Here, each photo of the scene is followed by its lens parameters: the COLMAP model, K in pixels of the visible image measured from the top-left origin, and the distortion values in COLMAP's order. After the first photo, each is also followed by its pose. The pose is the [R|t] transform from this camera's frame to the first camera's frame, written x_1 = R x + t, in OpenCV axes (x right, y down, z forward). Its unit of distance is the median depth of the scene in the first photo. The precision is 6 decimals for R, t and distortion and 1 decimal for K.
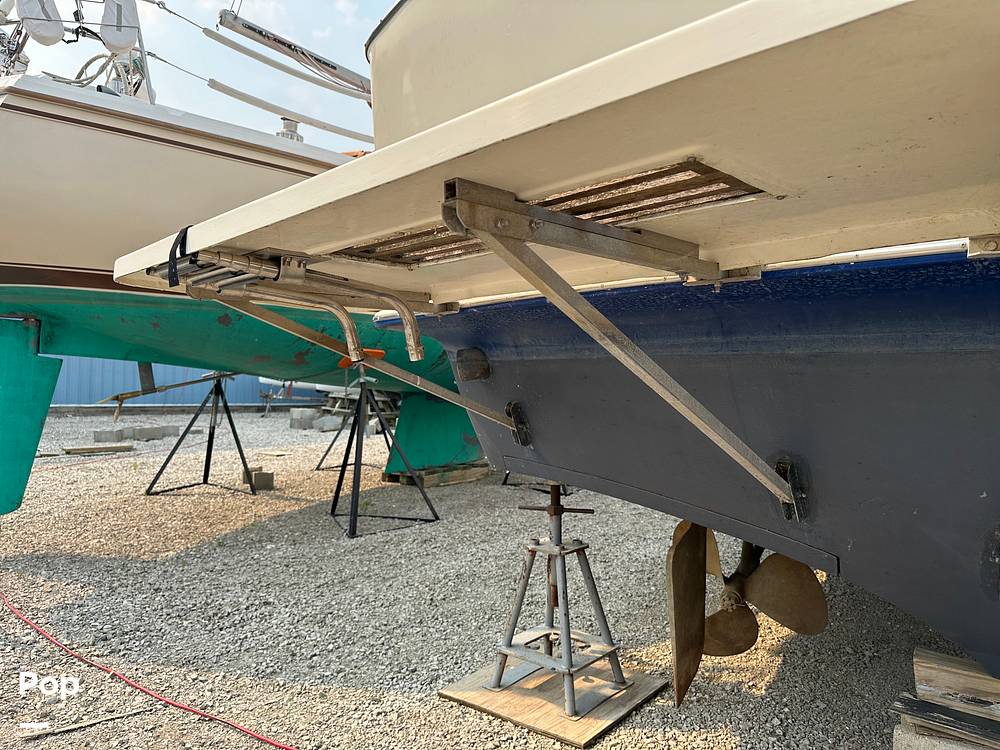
lens RADIAL K [[695.9, 0, 511.7], [0, 695.9, 364.2], [0, 0, 1]] dist [0.042167, -0.058068]
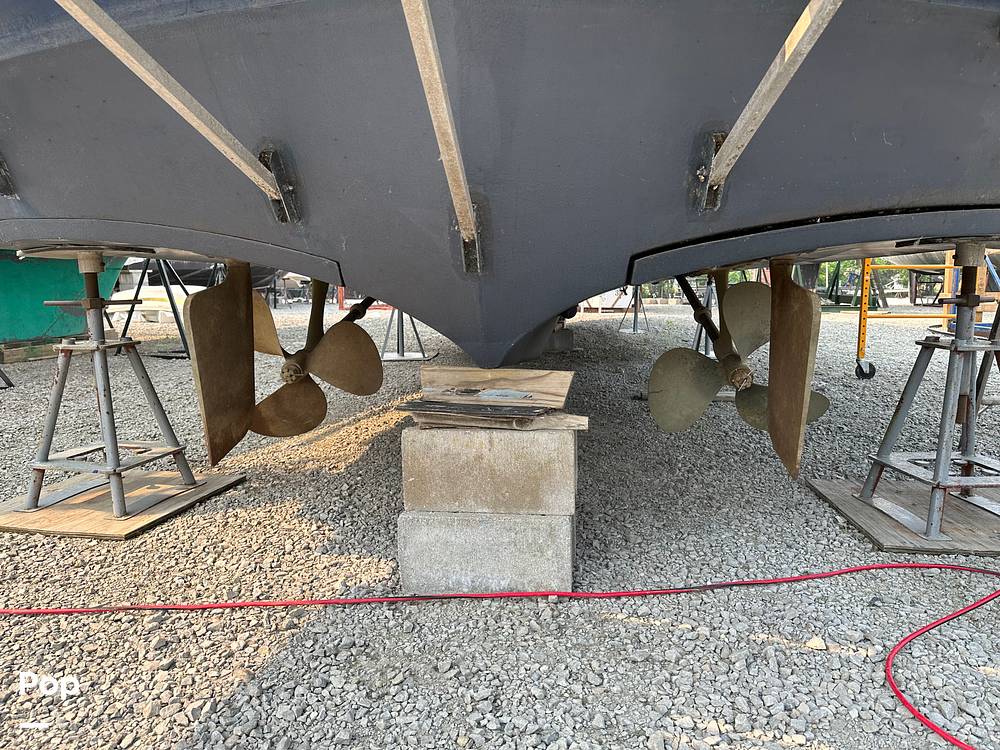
lens RADIAL K [[695.9, 0, 506.0], [0, 695.9, 373.6], [0, 0, 1]] dist [0.042167, -0.058068]
pose [[0.899293, -0.074287, 0.430992, 0.173501], [0.001865, 0.986111, 0.166078, 0.188531], [-0.437343, -0.148549, 0.886941, 0.007497]]
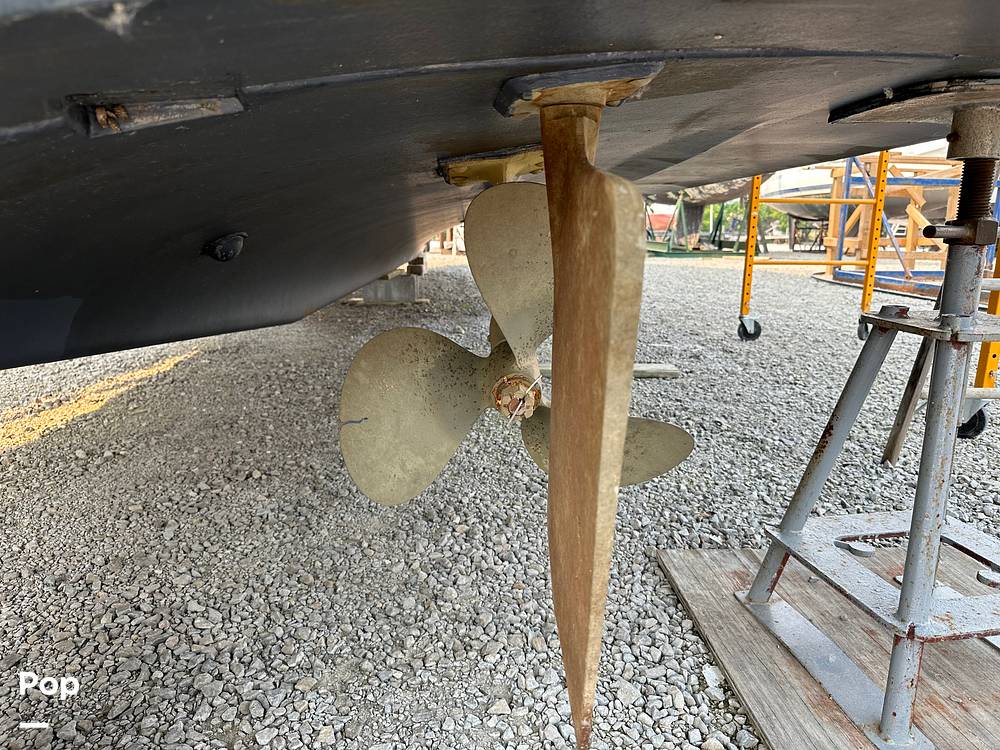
lens RADIAL K [[695.9, 0, 502.0], [0, 695.9, 375.7], [0, 0, 1]] dist [0.042167, -0.058068]
pose [[0.829054, -0.125250, 0.544961, 0.628021], [-0.013976, 0.969645, 0.244118, 0.232625], [-0.558994, -0.210003, 0.802137, 0.366140]]
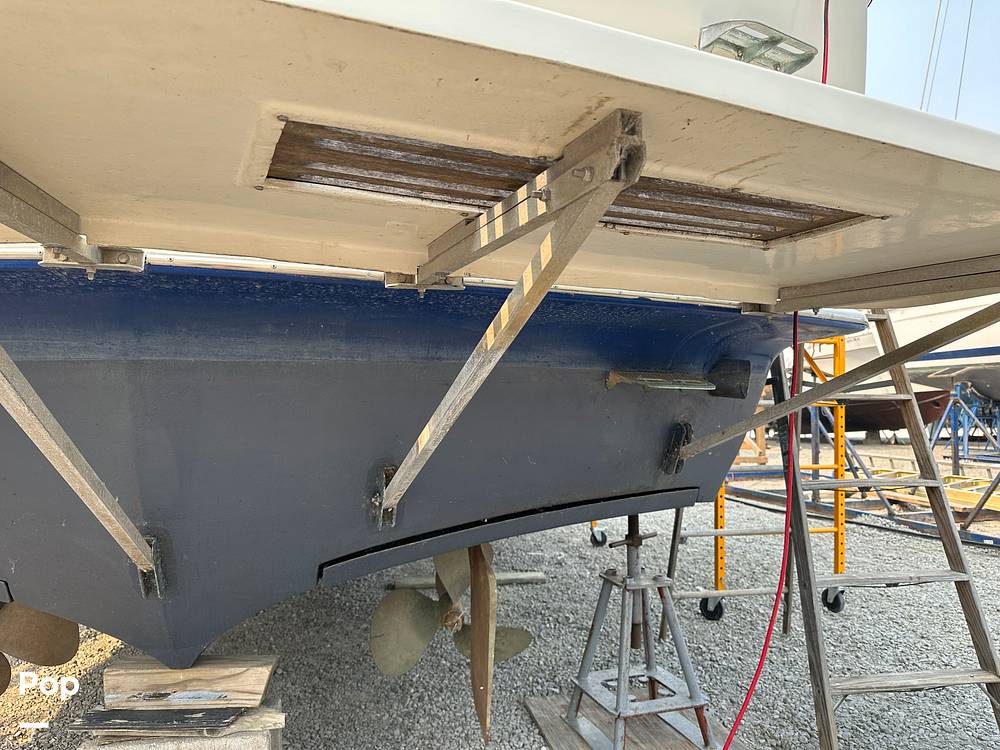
lens RADIAL K [[695.9, 0, 496.6], [0, 695.9, 374.3], [0, 0, 1]] dist [0.042167, -0.058068]
pose [[0.735959, 0.015925, 0.676838, 0.220935], [-0.008219, 0.999860, -0.014589, 0.006316], [-0.676976, 0.005174, 0.735987, -0.086456]]
